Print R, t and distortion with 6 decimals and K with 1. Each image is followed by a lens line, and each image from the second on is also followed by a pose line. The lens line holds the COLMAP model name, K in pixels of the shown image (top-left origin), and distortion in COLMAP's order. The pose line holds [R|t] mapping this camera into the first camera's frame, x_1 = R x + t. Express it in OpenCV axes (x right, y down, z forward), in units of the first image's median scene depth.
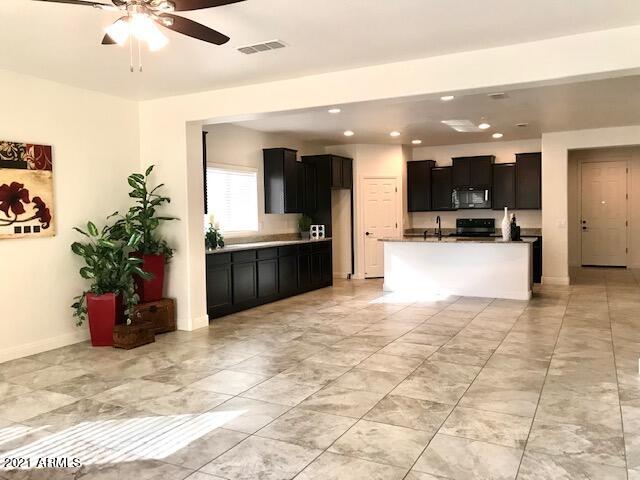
lens RADIAL K [[528.3, 0, 322.3], [0, 528.3, 238.0], [0, 0, 1]] dist [0.034807, -0.009956]
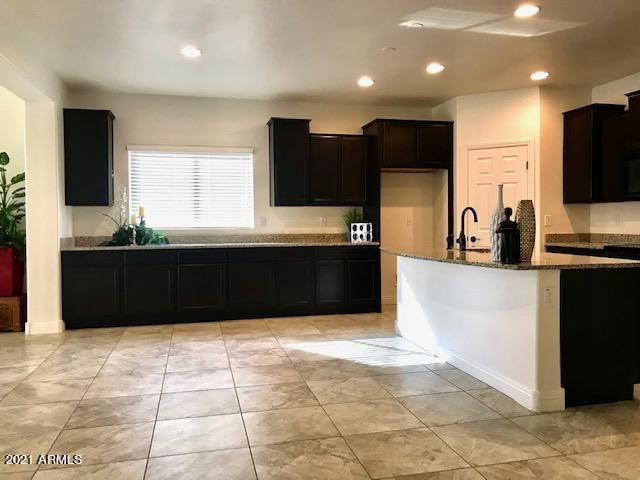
lens RADIAL K [[528.3, 0, 322.3], [0, 528.3, 238.0], [0, 0, 1]] dist [0.034807, -0.009956]
pose [[0.657904, 0.035466, -0.752266, 0.815791], [-0.040293, 0.999117, 0.011865, -0.018063], [0.752023, 0.022505, 0.658753, 0.840680]]
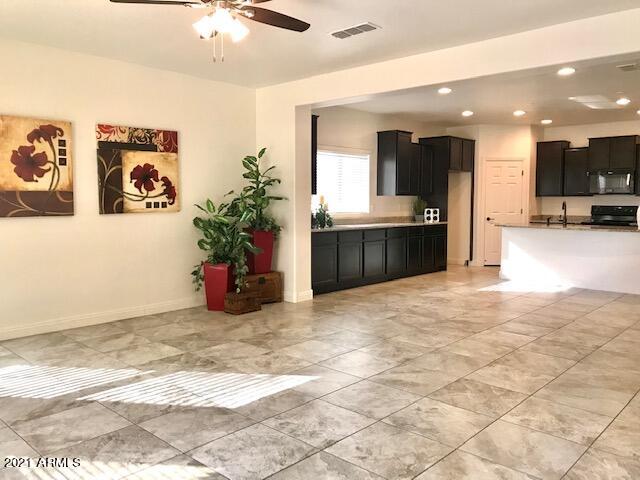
lens RADIAL K [[528.3, 0, 322.3], [0, 528.3, 238.0], [0, 0, 1]] dist [0.034807, -0.009956]
pose [[0.964950, 0.037722, -0.259708, 0.086628], [-0.030133, 0.998996, 0.033141, 0.006831], [0.260697, -0.024154, 0.965118, -0.013049]]
